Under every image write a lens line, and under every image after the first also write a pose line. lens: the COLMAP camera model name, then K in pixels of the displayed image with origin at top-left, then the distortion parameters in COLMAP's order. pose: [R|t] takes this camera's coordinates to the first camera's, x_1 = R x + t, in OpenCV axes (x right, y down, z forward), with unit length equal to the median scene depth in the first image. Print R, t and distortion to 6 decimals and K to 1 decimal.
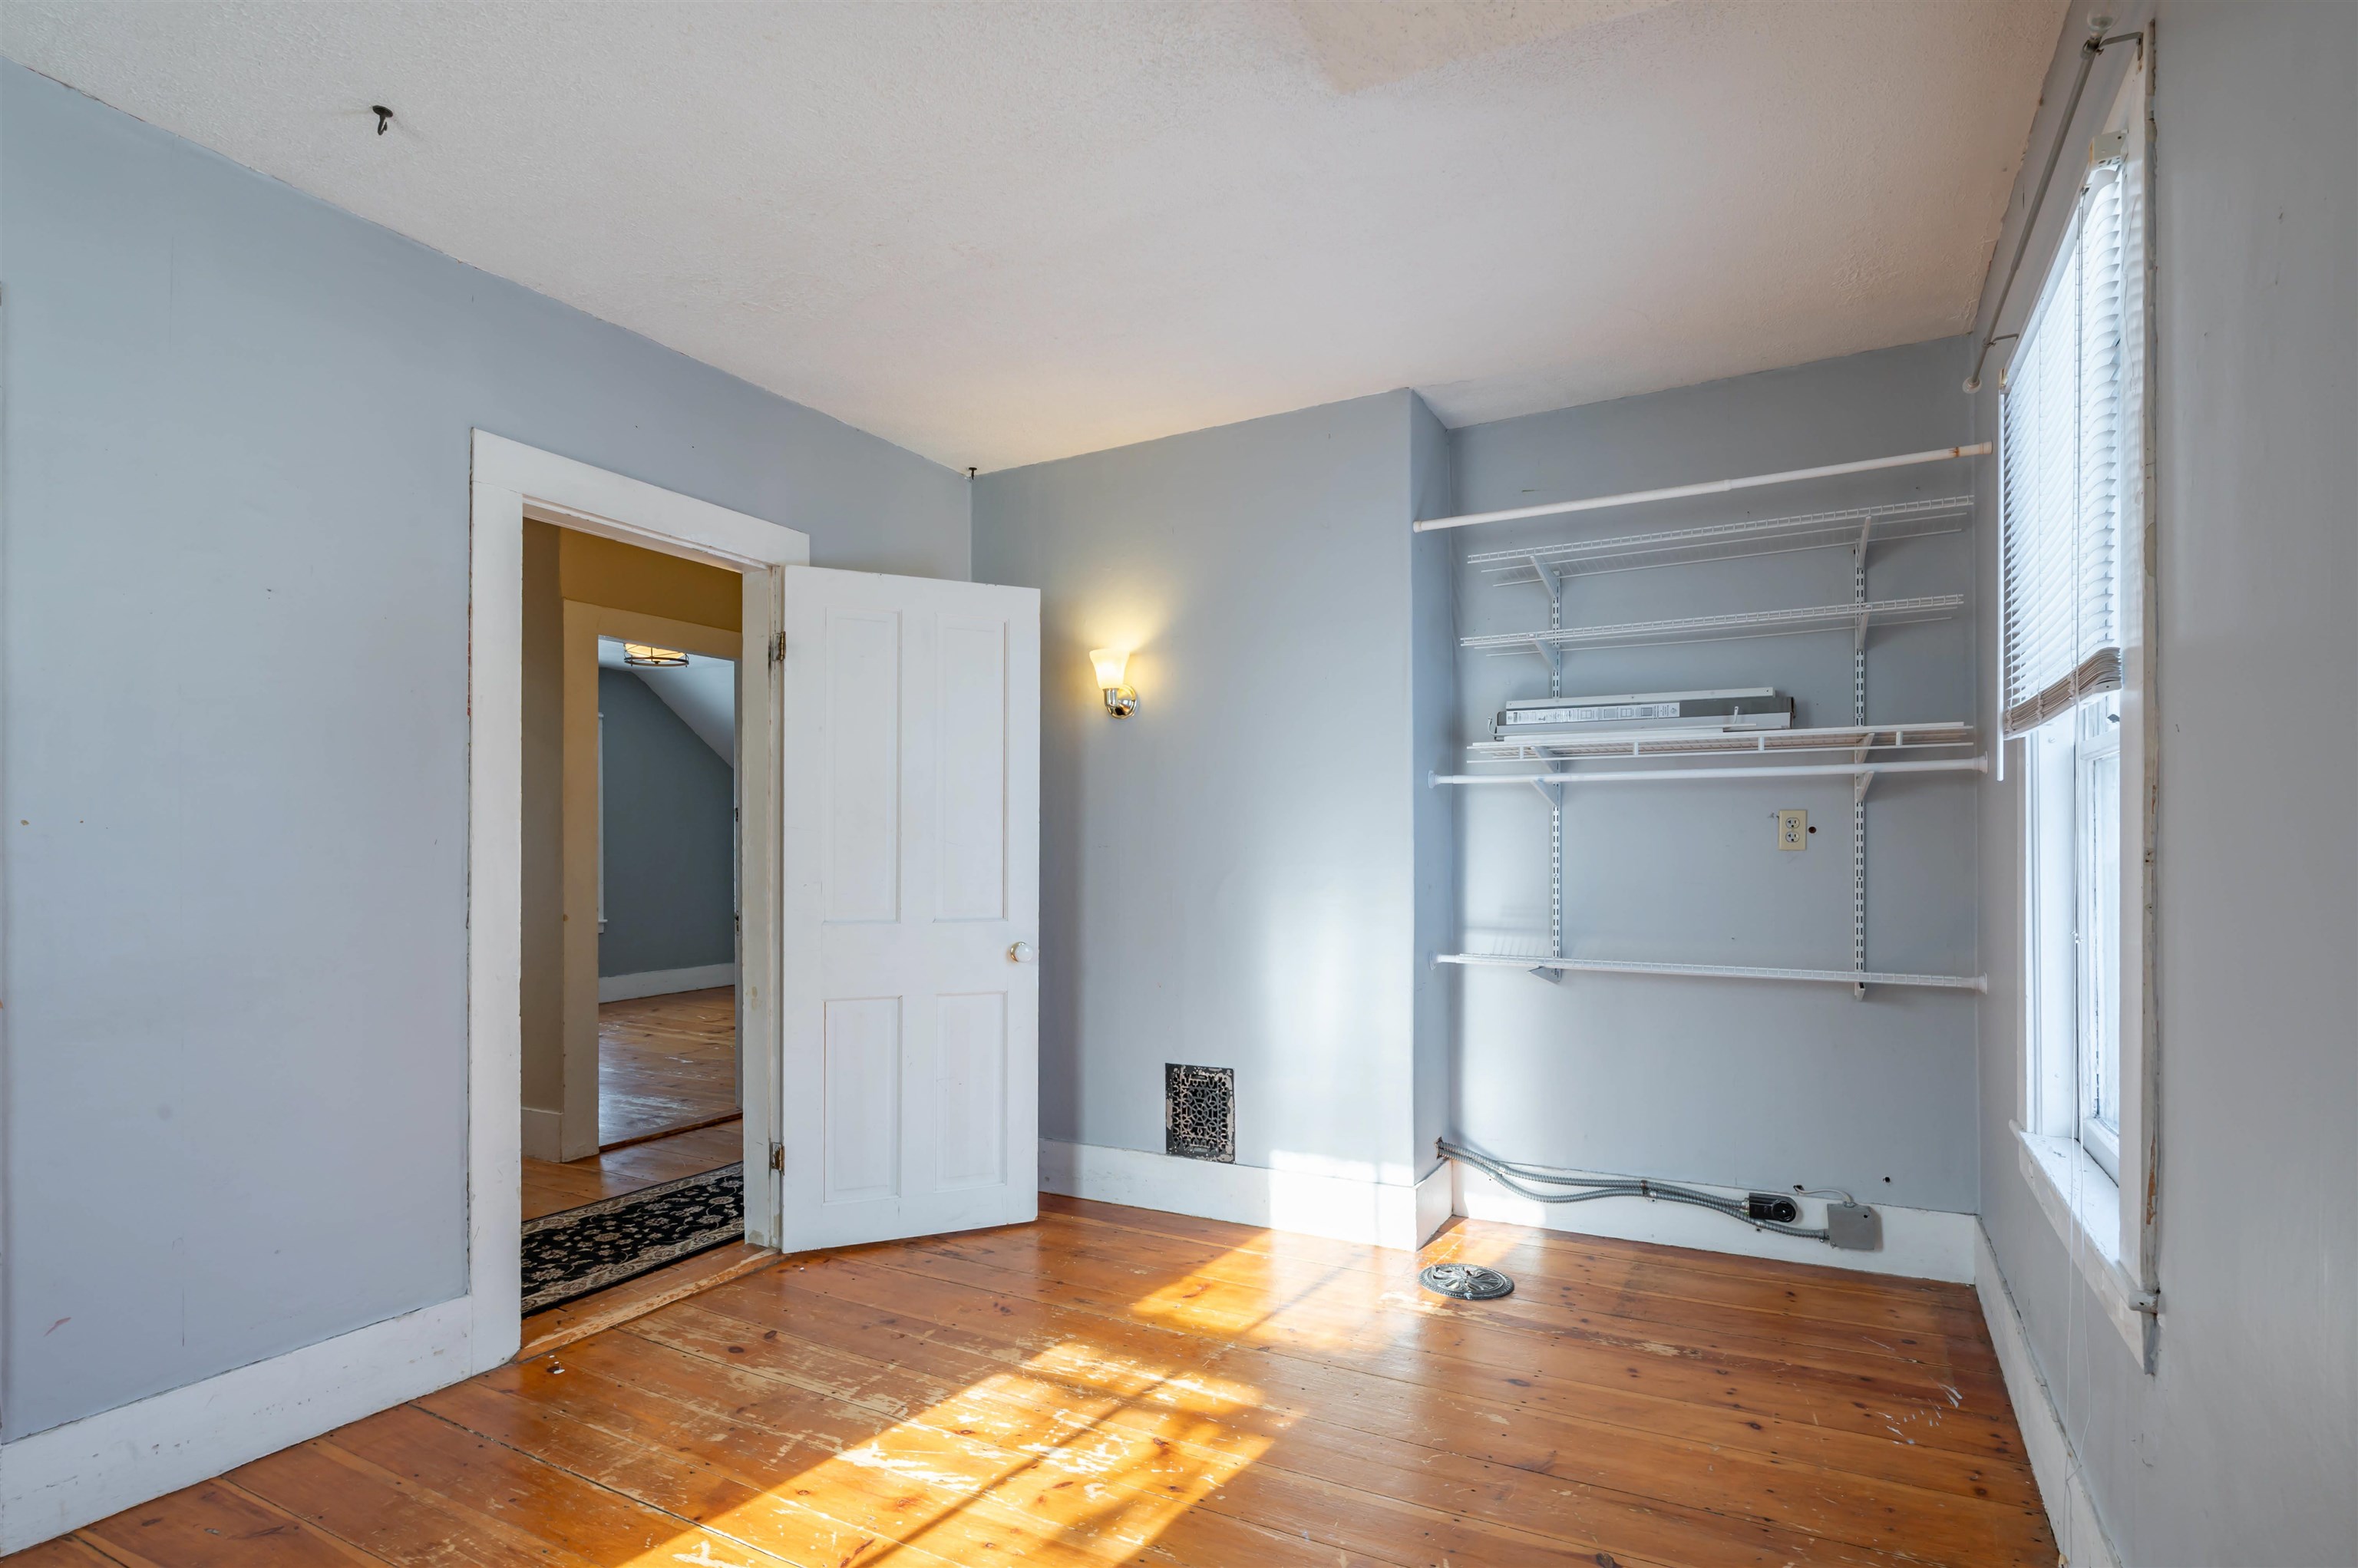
lens RADIAL K [[1159.8, 0, 1042.1], [0, 1159.8, 849.1], [0, 0, 1]] dist [0.000666, 0.001133]
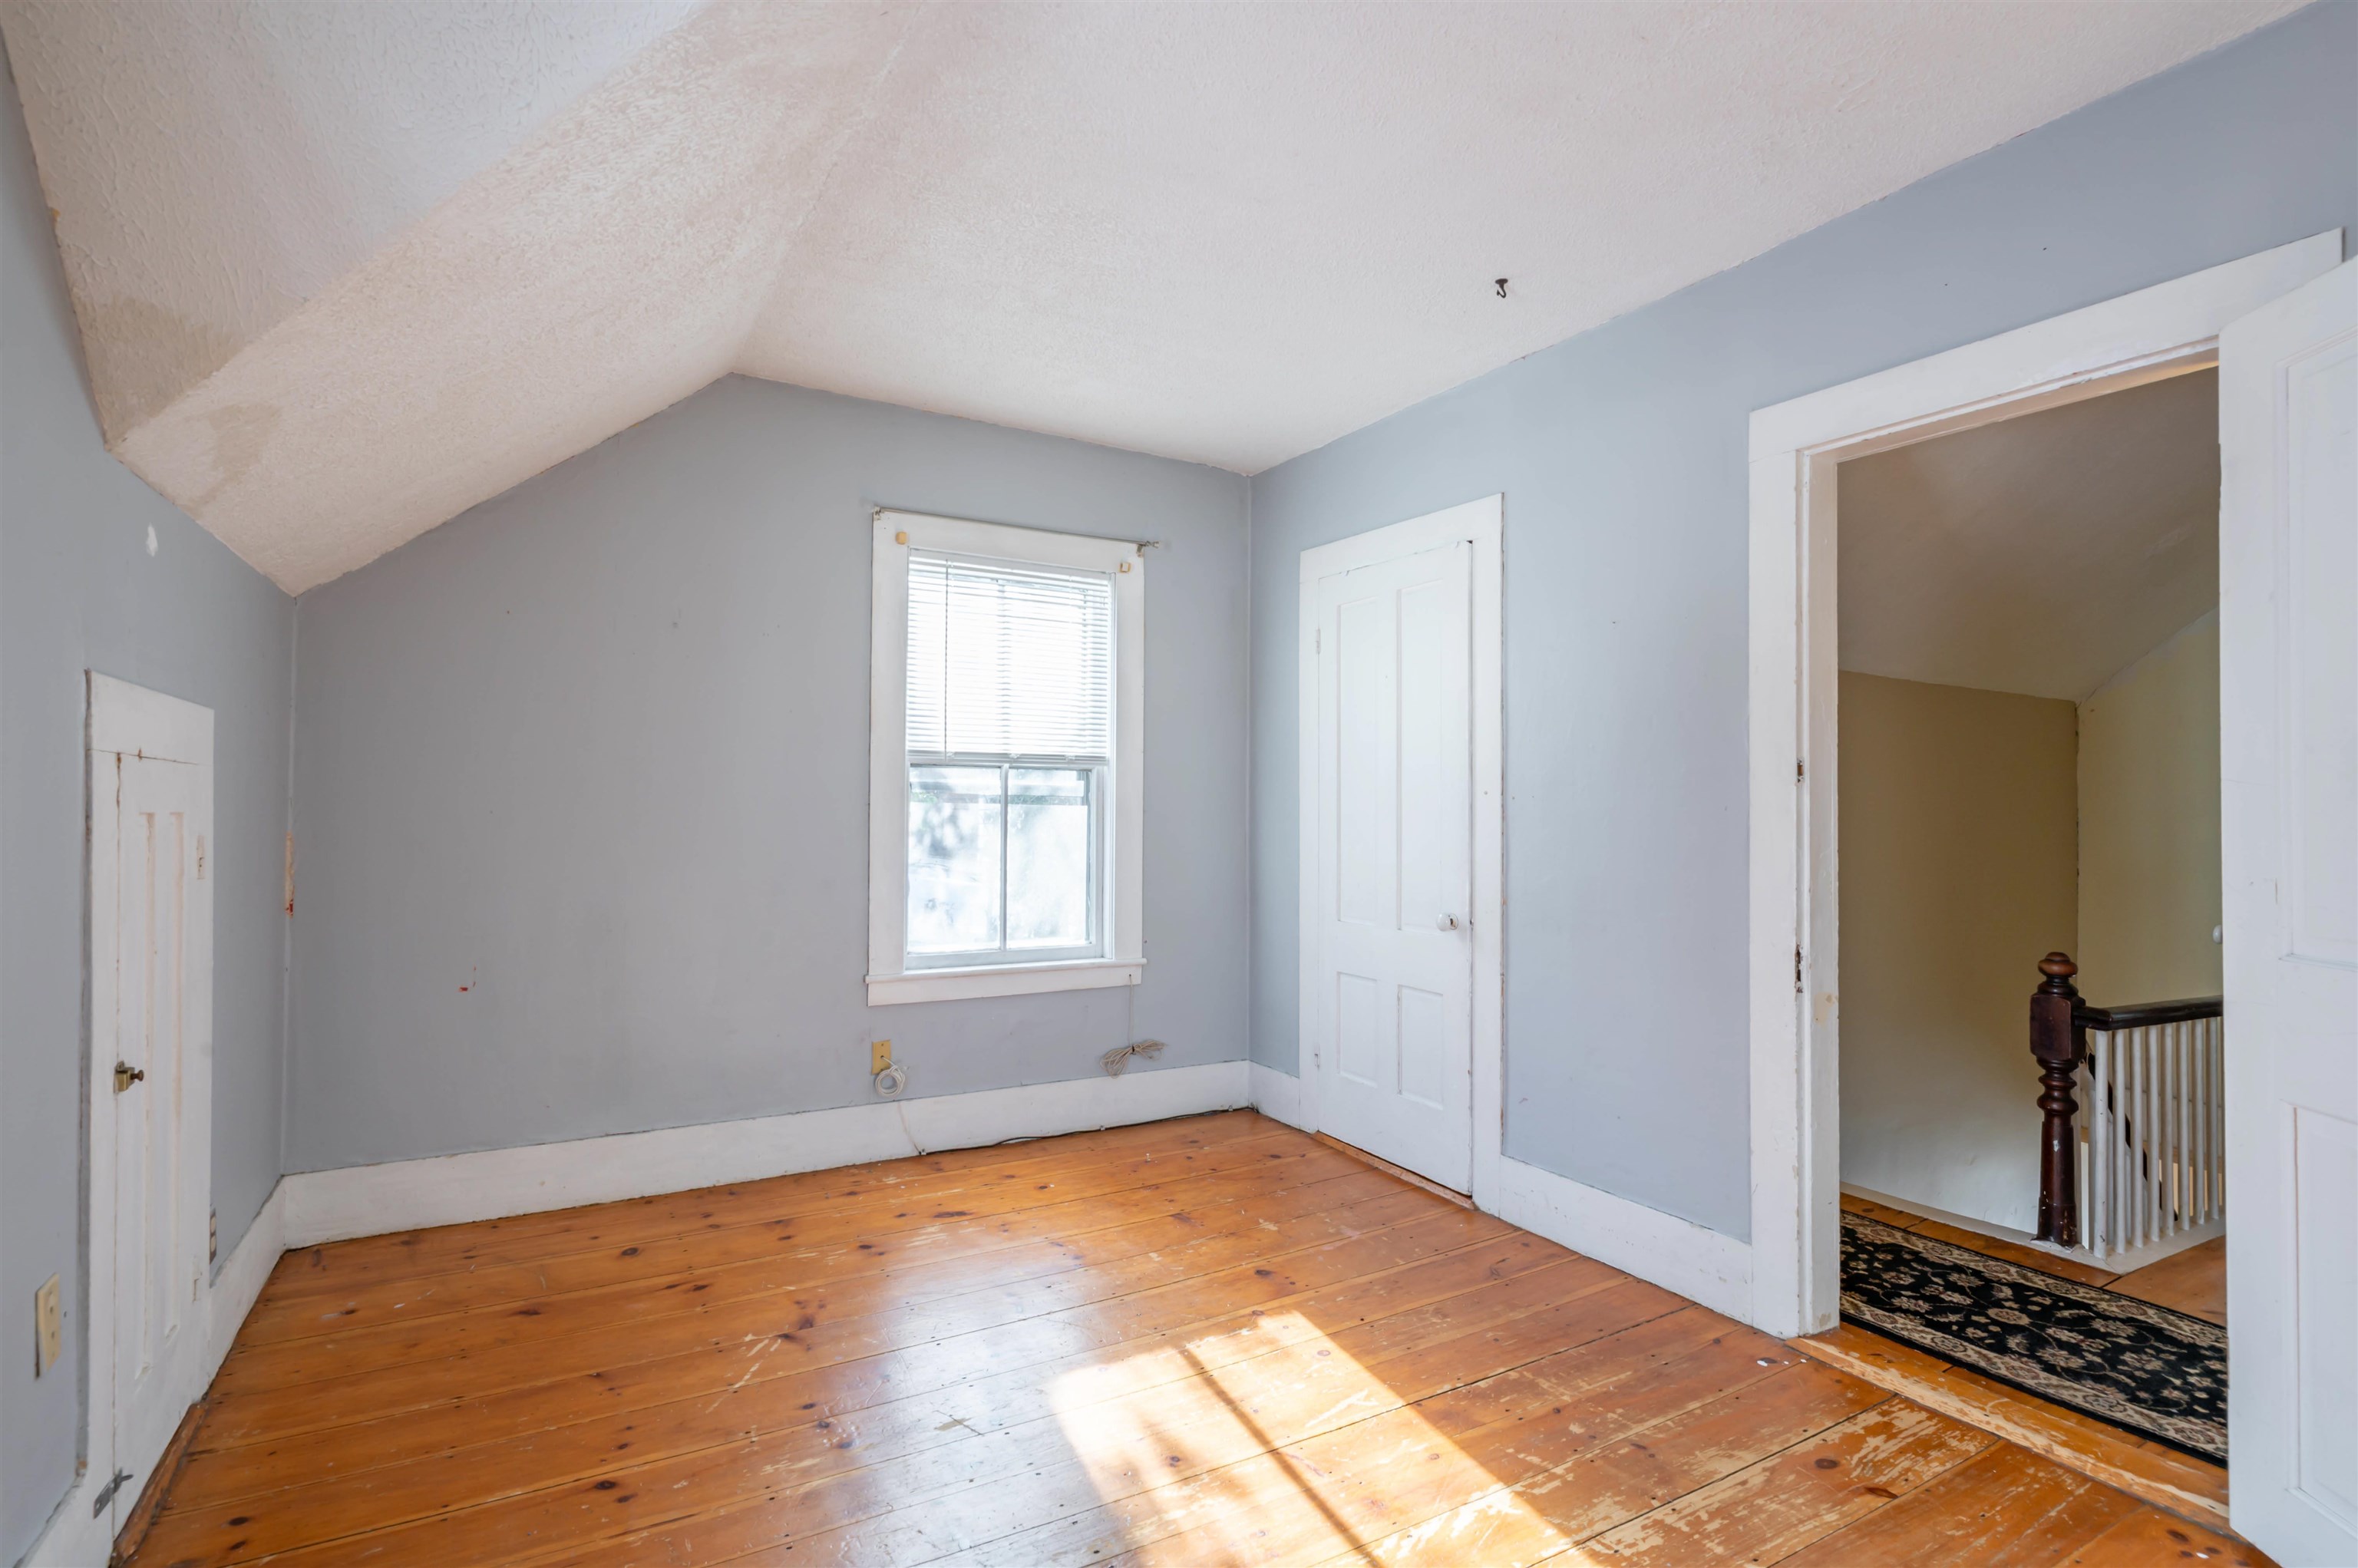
lens RADIAL K [[1159.8, 0, 1172.1], [0, 1159.8, 792.2], [0, 0, 1]] dist [0.000666, 0.001133]
pose [[-0.445996, -0.016580, -0.894881, 0.558051], [-0.002782, 0.999849, -0.017138, 0.018592], [0.895030, -0.005153, -0.445975, 0.911917]]
